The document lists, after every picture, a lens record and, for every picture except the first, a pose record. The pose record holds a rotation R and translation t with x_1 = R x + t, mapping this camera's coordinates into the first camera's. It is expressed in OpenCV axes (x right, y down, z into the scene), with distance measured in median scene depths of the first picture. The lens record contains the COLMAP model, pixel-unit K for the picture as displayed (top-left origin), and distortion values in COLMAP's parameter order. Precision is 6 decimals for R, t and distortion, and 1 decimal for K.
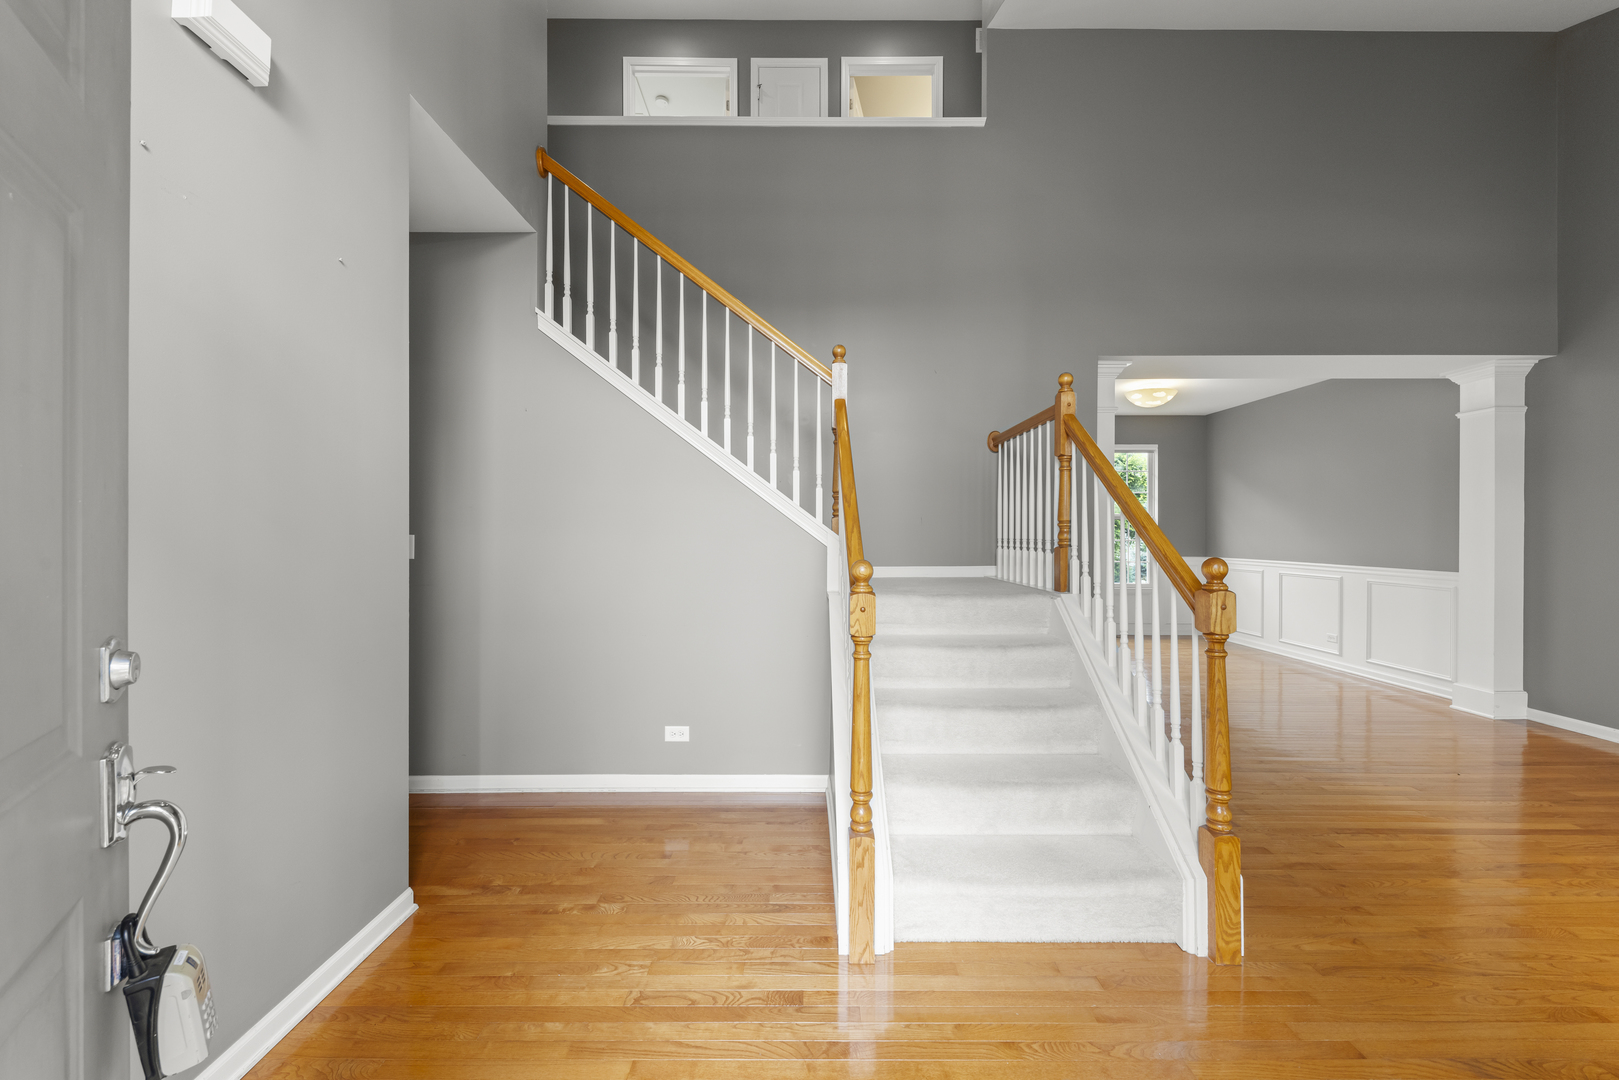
lens RADIAL K [[627.3, 0, 805.2], [0, 627.3, 532.1], [0, 0, 1]] dist [0.015001, -0.005649]
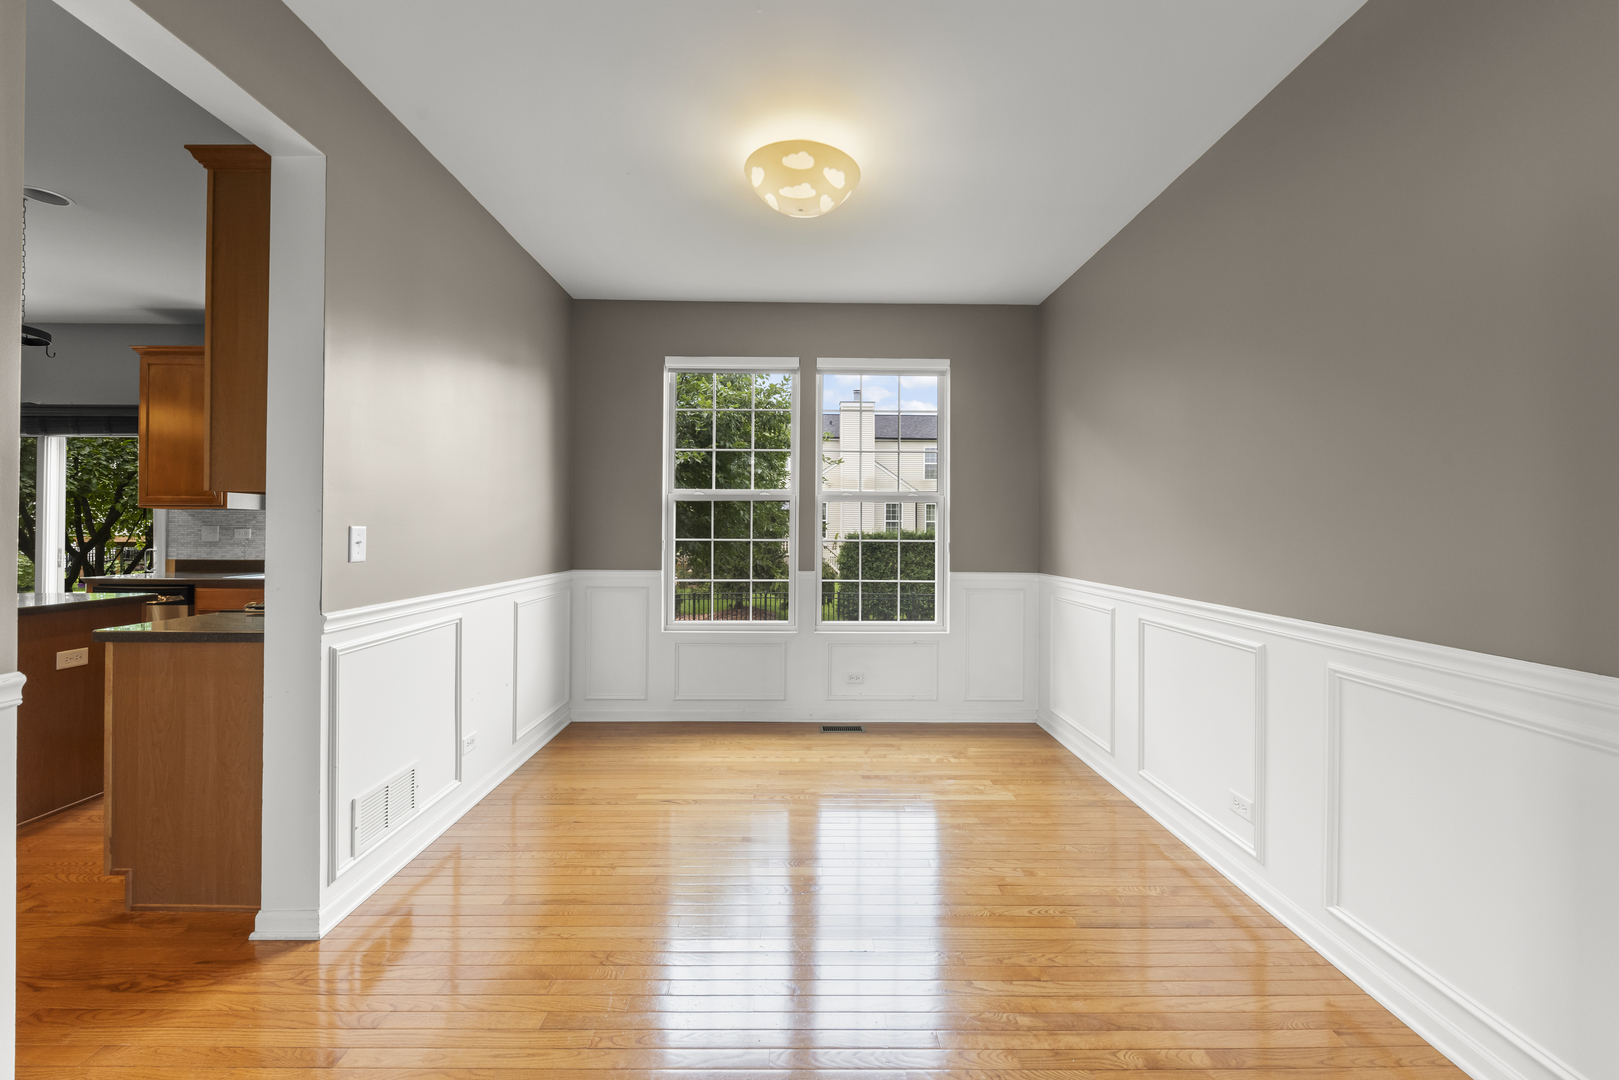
lens RADIAL K [[622.1, 0, 805.6], [0, 622.1, 523.7], [0, 0, 1]] dist [0.008434, -0.000365]
pose [[0.999888, 0.008159, 0.012508, 0.661117], [-0.008076, 0.999945, -0.006672, 0.004671], [-0.012562, 0.006571, 0.999900, 0.732398]]
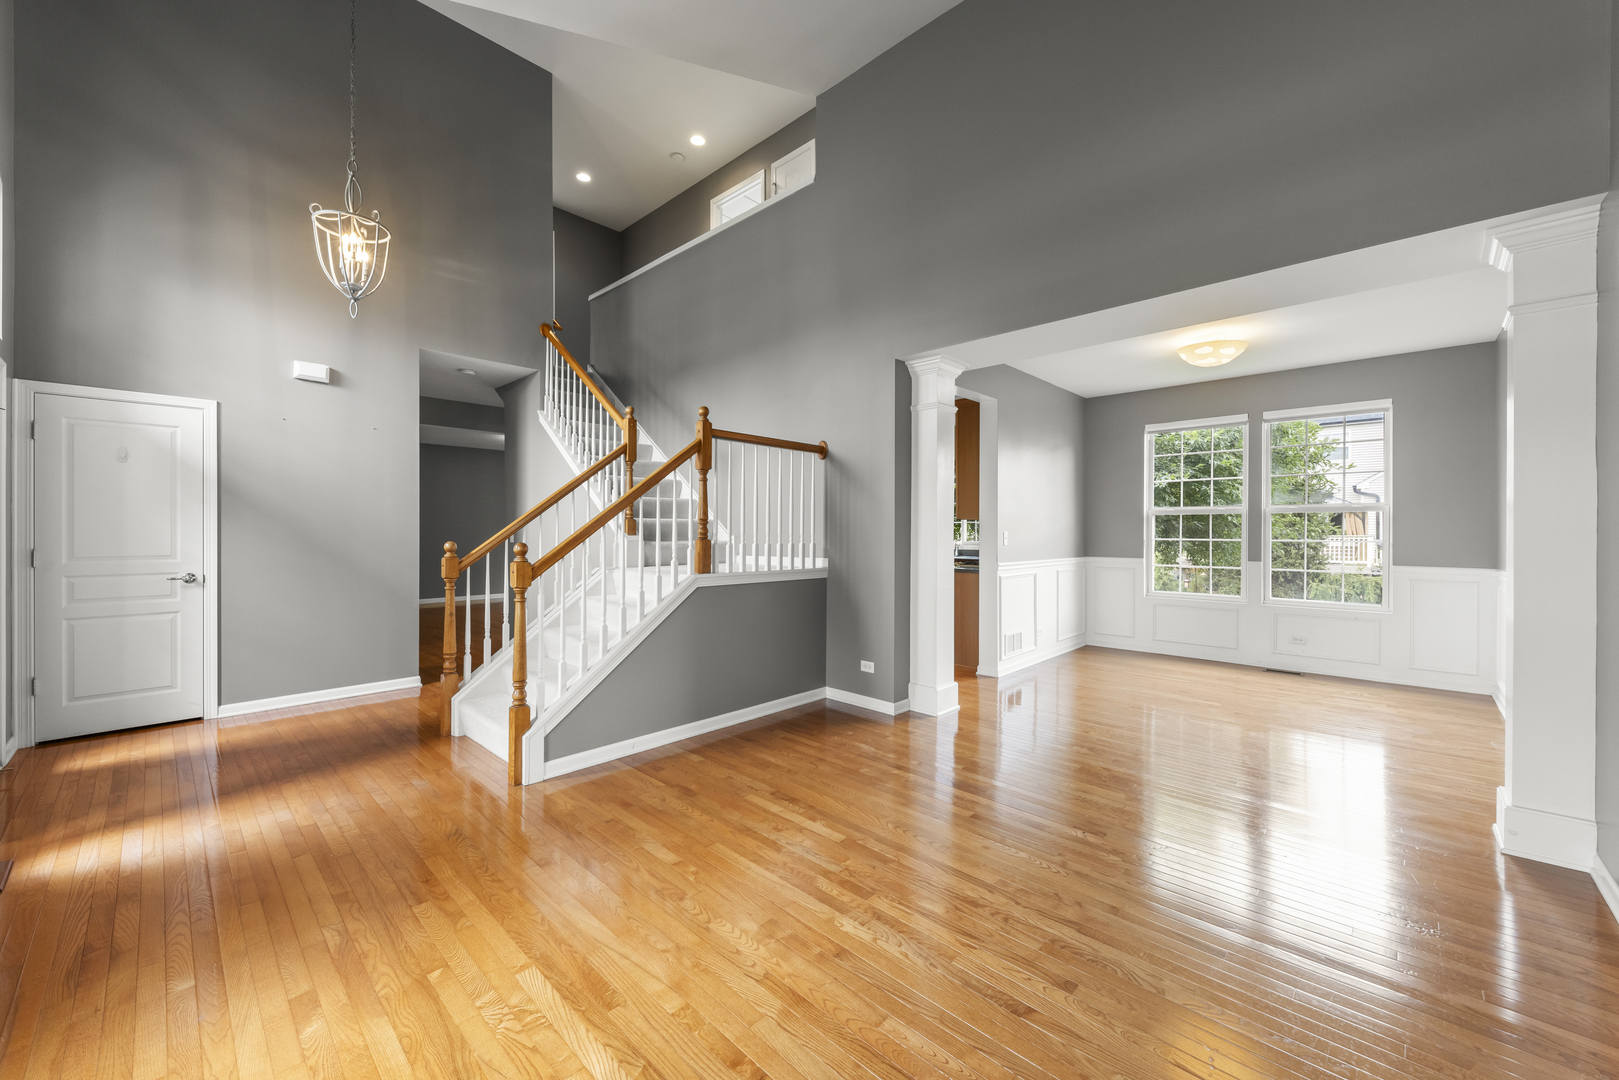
lens RADIAL K [[613.8, 0, 800.1], [0, 613.8, 535.6], [0, 0, 1]] dist [0.000480, -0.000232]
pose [[0.717255, 0.007059, -0.696776, 0.860088], [-0.000194, 0.999951, 0.009932, 0.001111], [0.696811, -0.006989, 0.717220, 0.133333]]
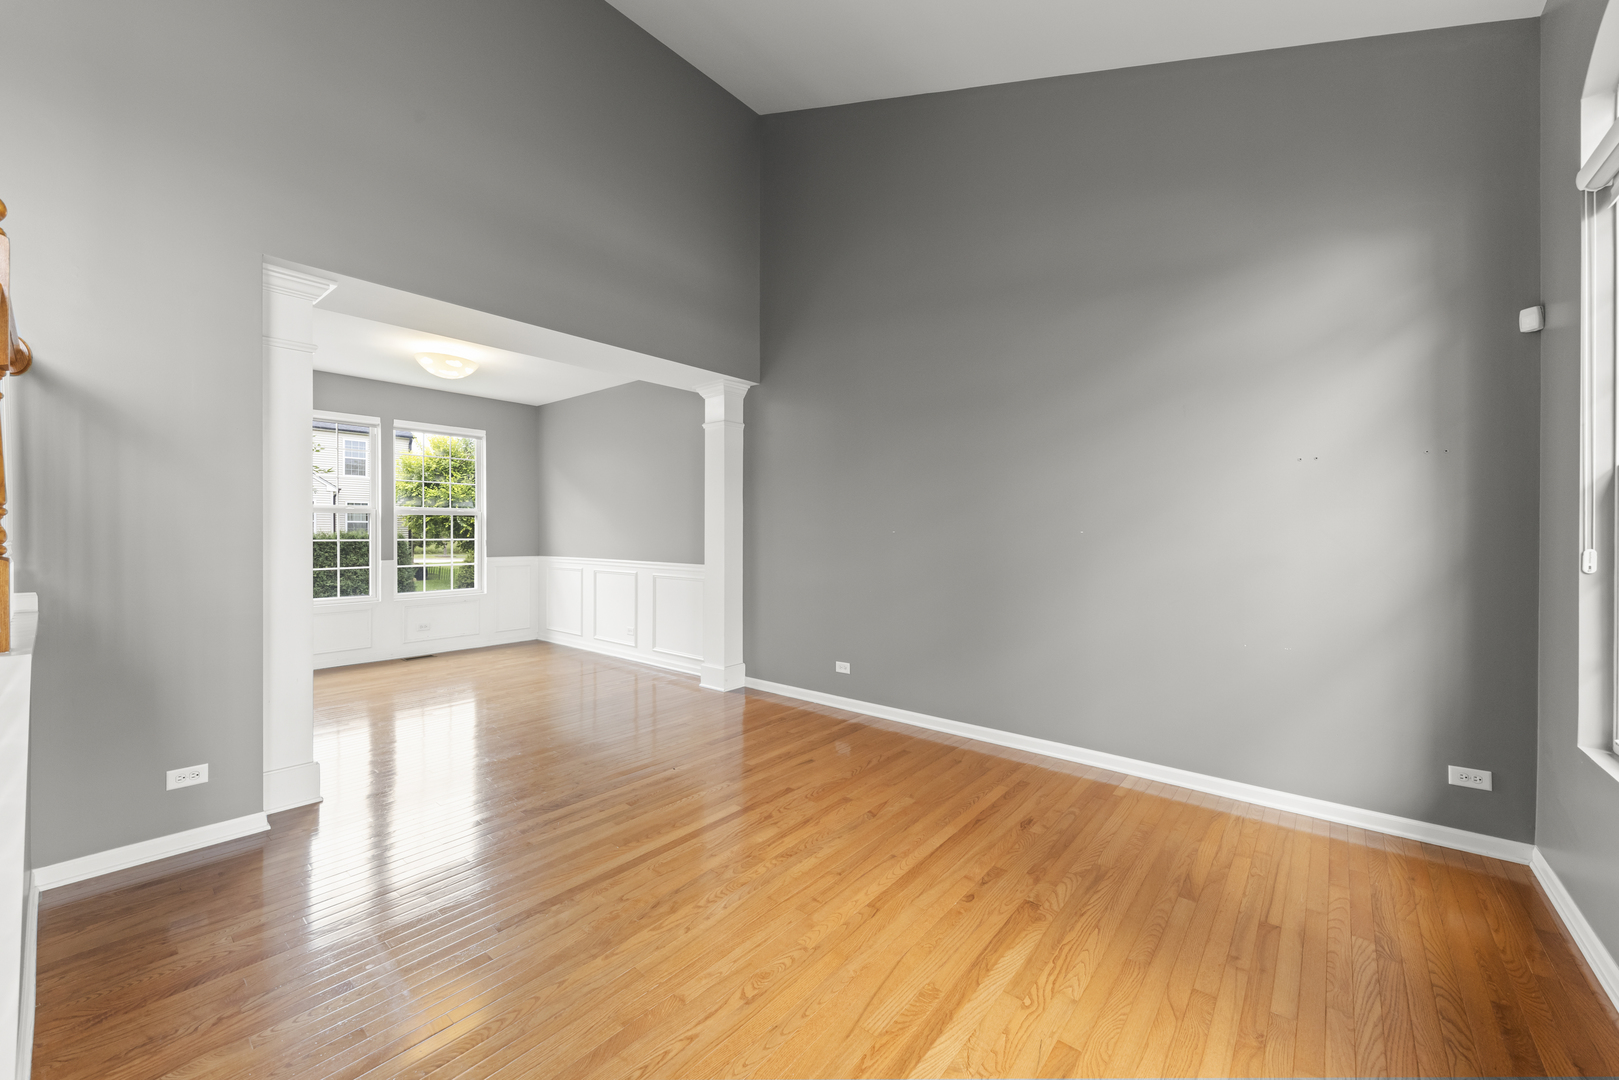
lens RADIAL K [[627.3, 0, 805.2], [0, 627.3, 532.1], [0, 0, 1]] dist [0.015001, -0.005649]
pose [[0.645922, -0.001363, 0.763402, 0.264991], [-0.002174, 0.999991, 0.003625, -0.000510], [-0.763400, -0.004001, 0.645913, 0.127324]]
